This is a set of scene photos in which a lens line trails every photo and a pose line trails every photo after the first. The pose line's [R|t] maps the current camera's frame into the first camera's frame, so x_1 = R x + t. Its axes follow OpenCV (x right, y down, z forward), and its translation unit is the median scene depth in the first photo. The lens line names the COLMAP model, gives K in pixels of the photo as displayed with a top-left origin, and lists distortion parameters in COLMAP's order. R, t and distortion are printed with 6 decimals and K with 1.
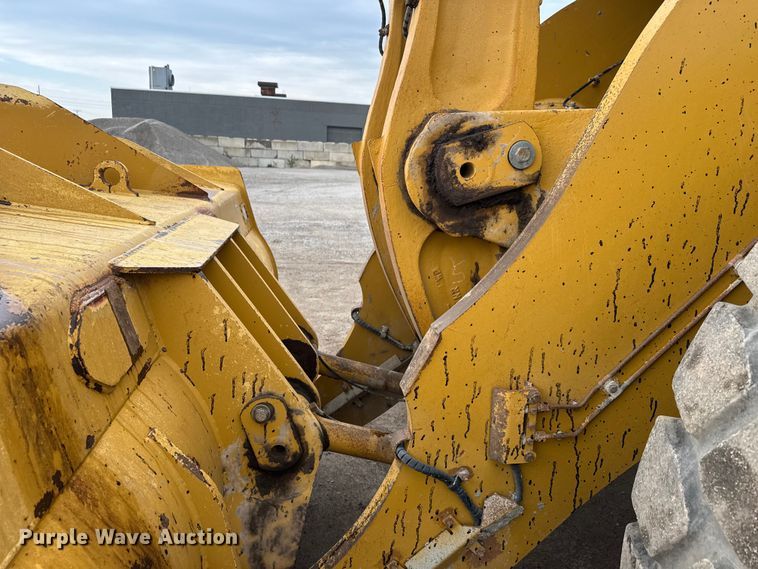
lens RADIAL K [[541.9, 0, 372.0], [0, 541.9, 280.5], [0, 0, 1]] dist [0.051266, -0.056637]
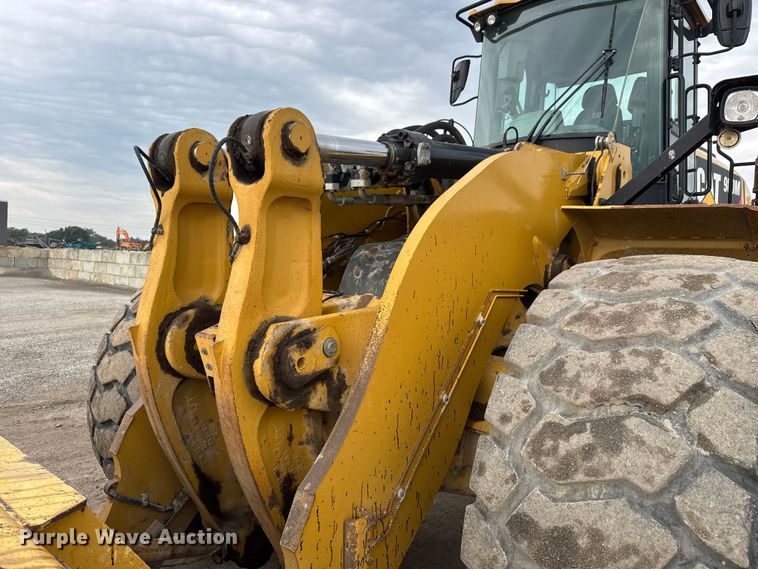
lens RADIAL K [[541.9, 0, 384.5], [0, 541.9, 286.4], [0, 0, 1]] dist [0.051266, -0.056637]
pose [[0.721337, -0.044256, 0.691169, -0.613425], [0.151661, 0.983829, -0.095286, -0.232148], [-0.675775, 0.173557, 0.716384, -0.154881]]
